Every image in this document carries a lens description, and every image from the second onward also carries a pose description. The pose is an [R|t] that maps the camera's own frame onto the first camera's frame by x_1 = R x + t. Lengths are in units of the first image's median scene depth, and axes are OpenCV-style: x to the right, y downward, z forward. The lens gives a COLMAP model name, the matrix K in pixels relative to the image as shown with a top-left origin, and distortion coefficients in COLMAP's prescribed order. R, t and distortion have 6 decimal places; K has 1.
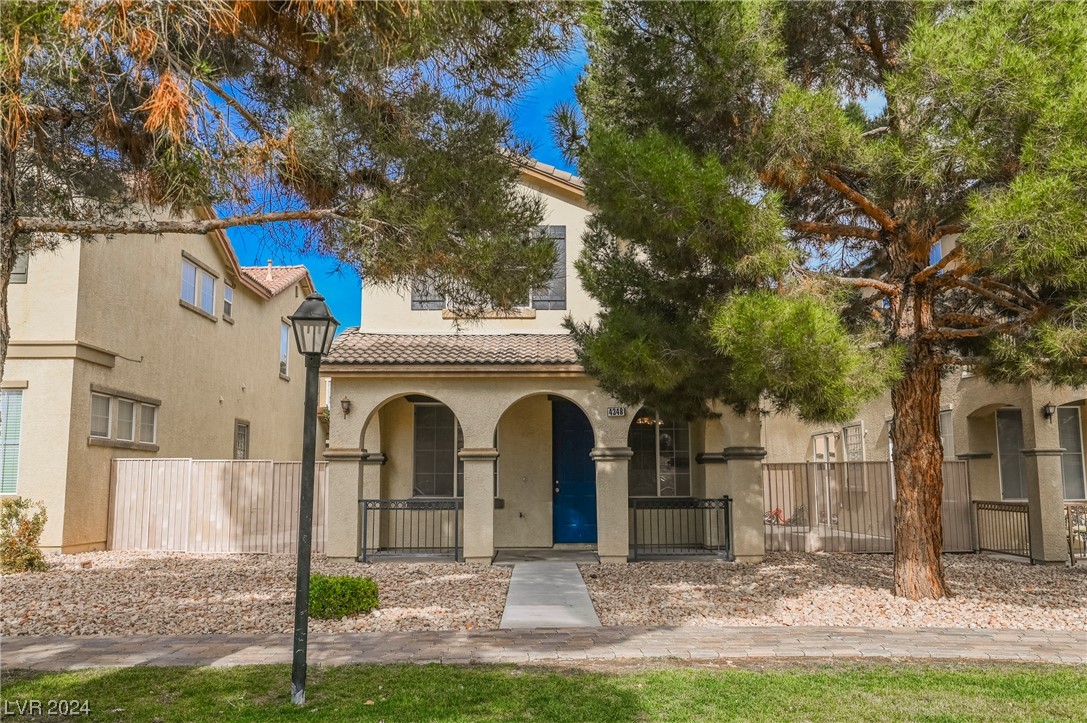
lens RADIAL K [[907.0, 0, 543.5], [0, 907.0, 361.5], [0, 0, 1]] dist [-0.001826, -0.002882]
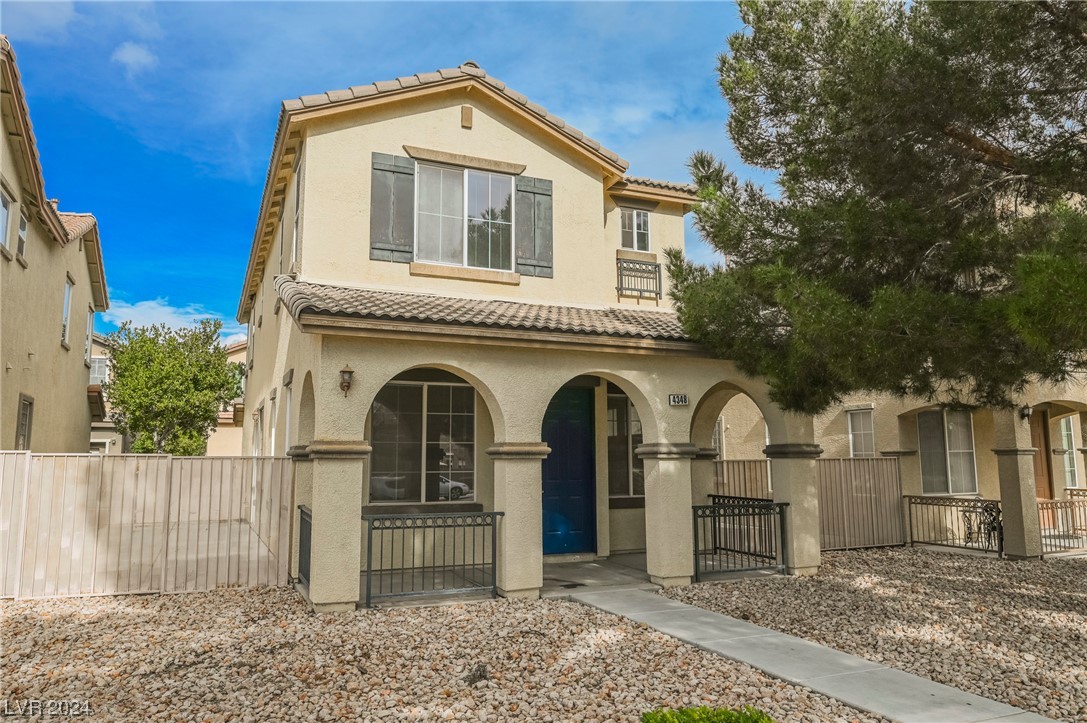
lens RADIAL K [[753.2, 0, 543.5], [0, 753.2, 361.5], [0, 0, 1]] dist [-0.004117, -0.001009]
pose [[0.920874, 0.051645, 0.386423, -0.294092], [-0.051100, 0.998625, -0.011690, 0.034512], [-0.386496, -0.008981, 0.922247, 0.410862]]
